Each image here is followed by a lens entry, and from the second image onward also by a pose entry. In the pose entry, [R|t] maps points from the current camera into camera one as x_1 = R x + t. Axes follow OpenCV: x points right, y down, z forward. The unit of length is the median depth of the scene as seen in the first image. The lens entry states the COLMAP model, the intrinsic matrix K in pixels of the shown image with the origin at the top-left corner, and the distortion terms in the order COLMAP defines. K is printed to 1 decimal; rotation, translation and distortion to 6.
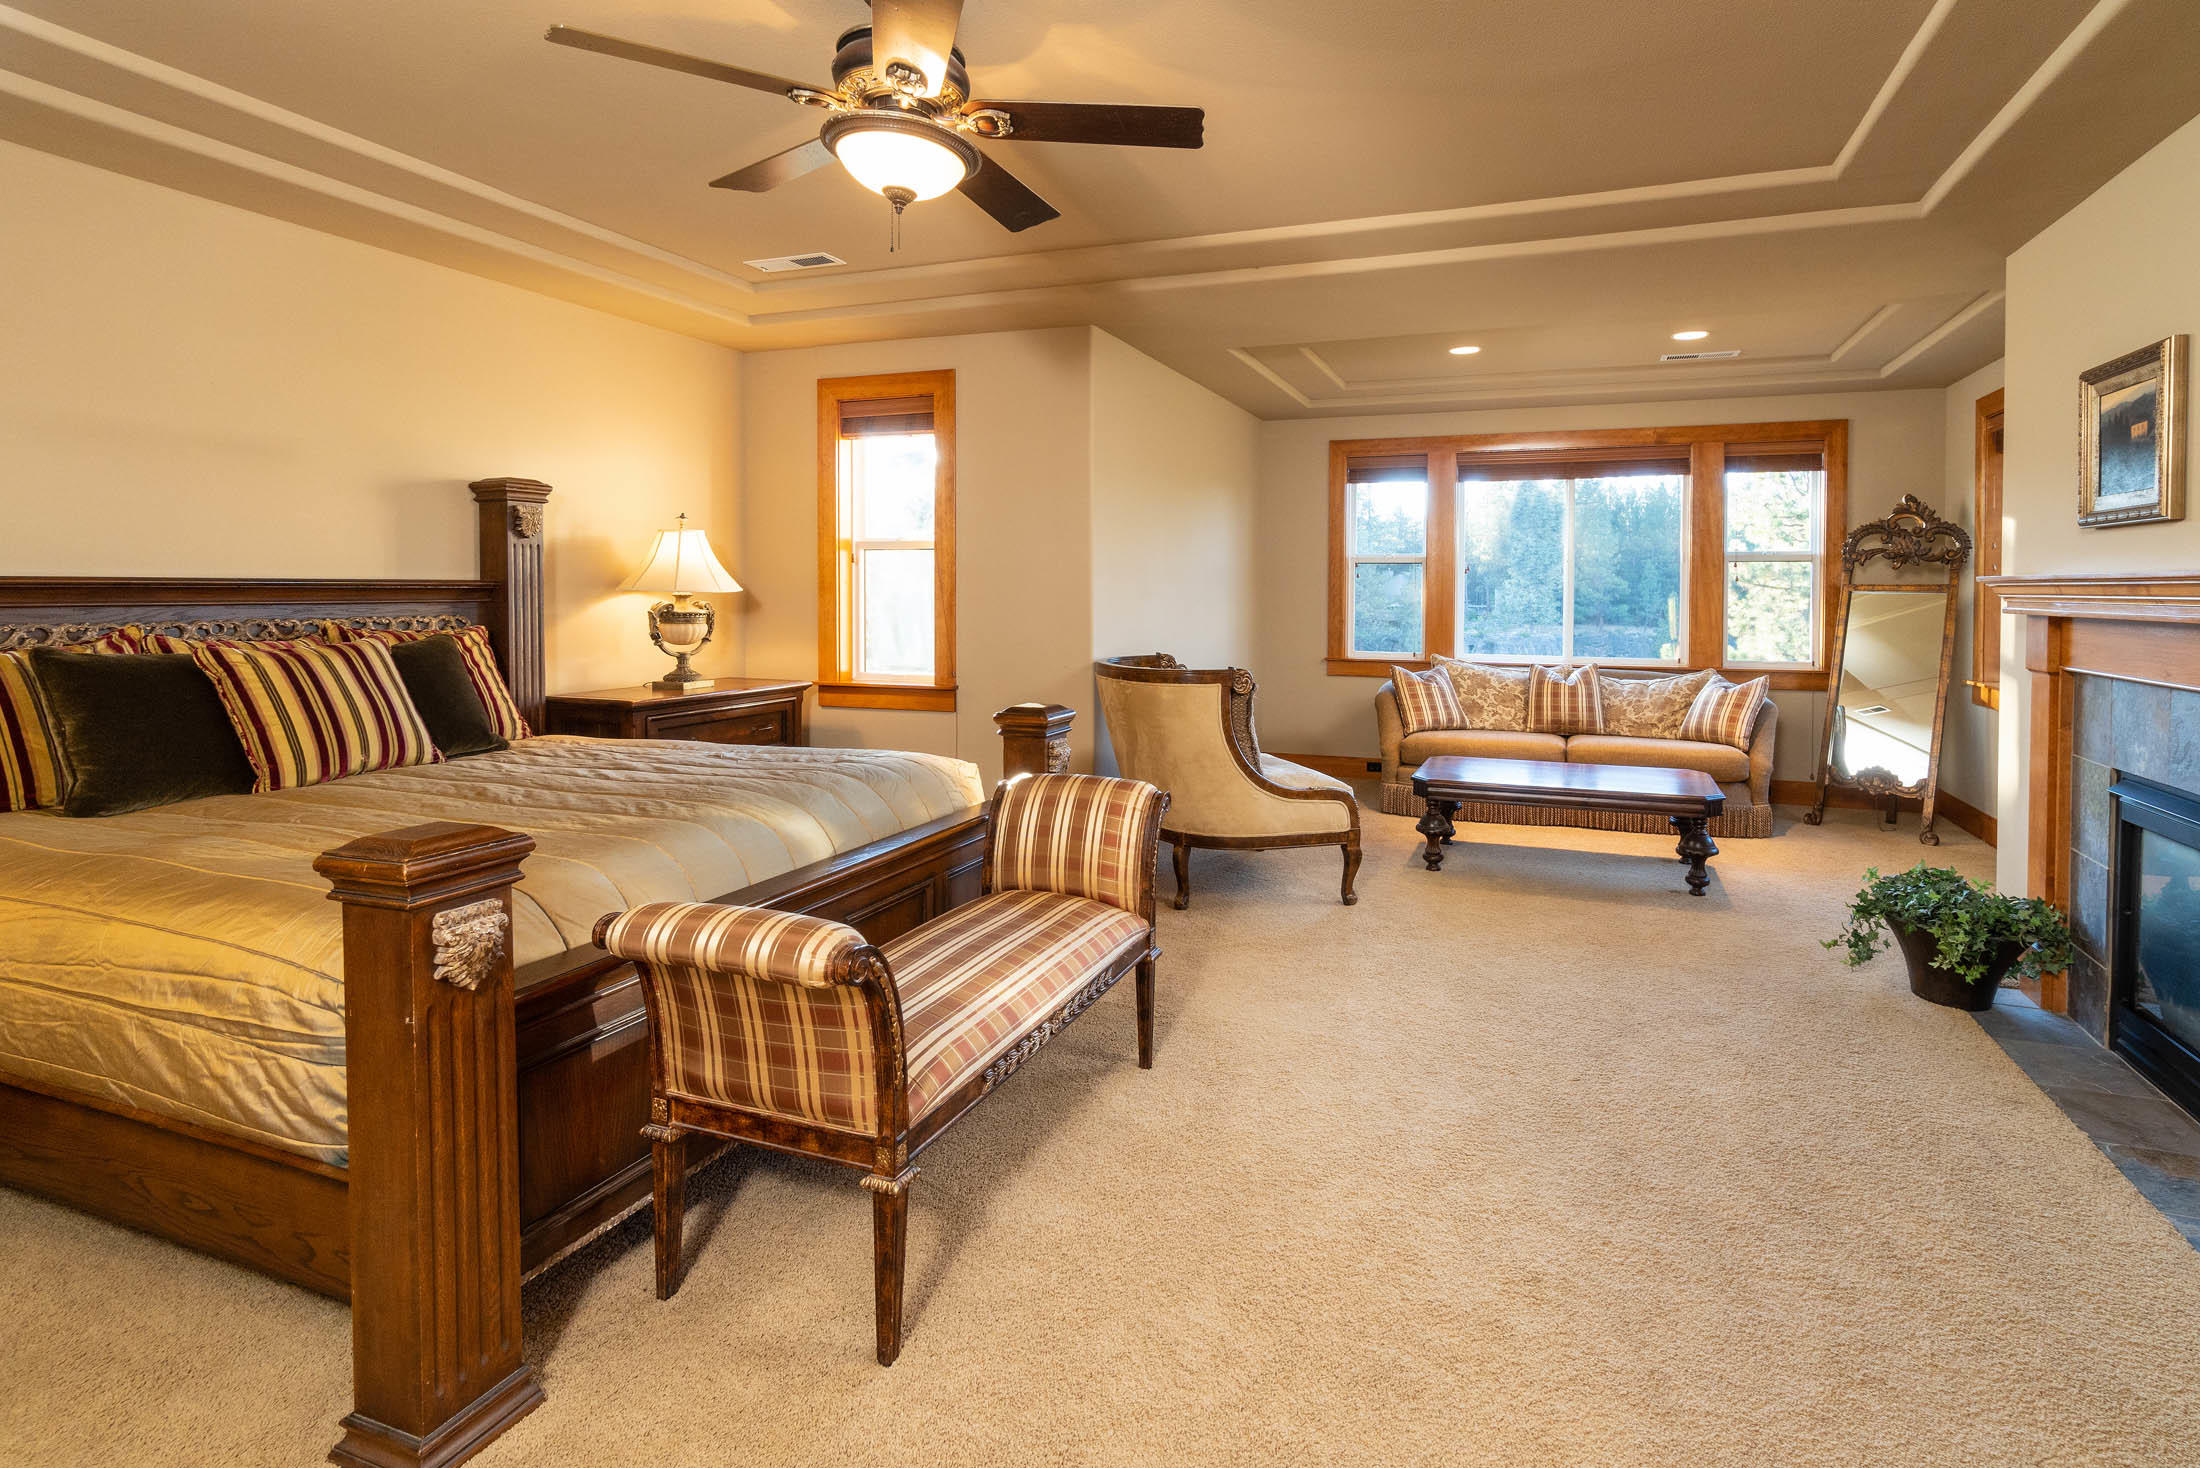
lens RADIAL K [[951.7, 0, 1100.0], [0, 951.7, 734.0], [0, 0, 1]] dist [0.000635, -0.000241]
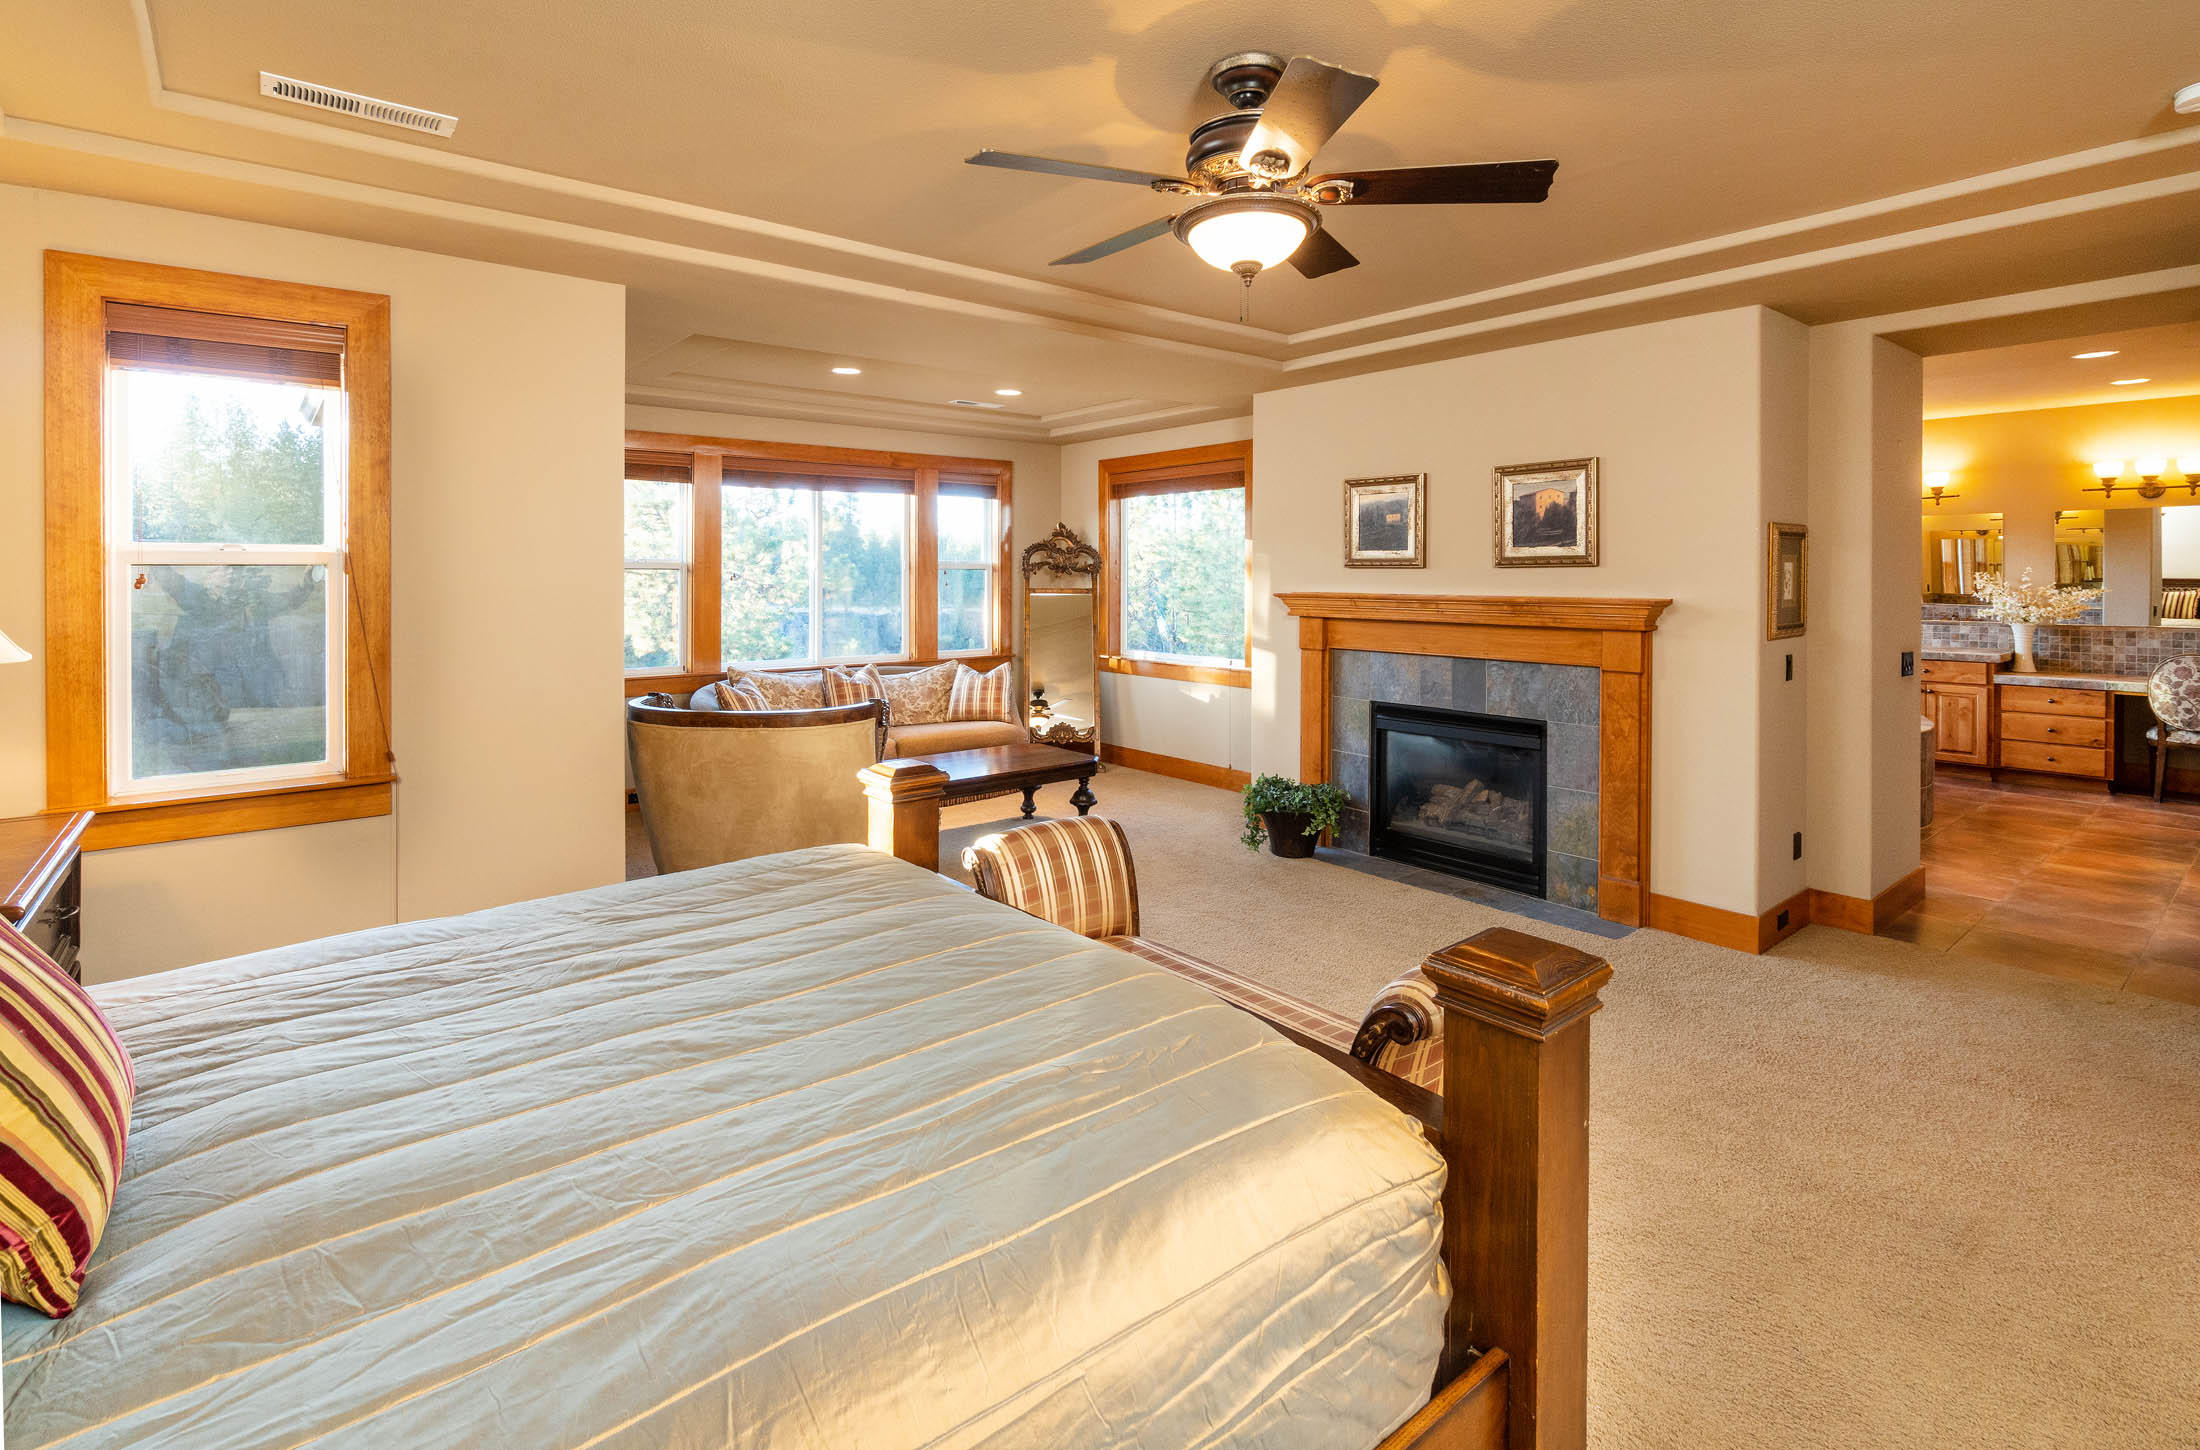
lens RADIAL K [[1021.1, 0, 1100.0], [0, 1021.1, 725.0], [0, 0, 1]] dist [0.001216, -0.000085]
pose [[0.541771, -0.128882, 0.830586, -0.458688], [0.136051, 0.988590, 0.064657, -0.063437], [-0.829442, 0.077973, 0.553124, 0.204443]]
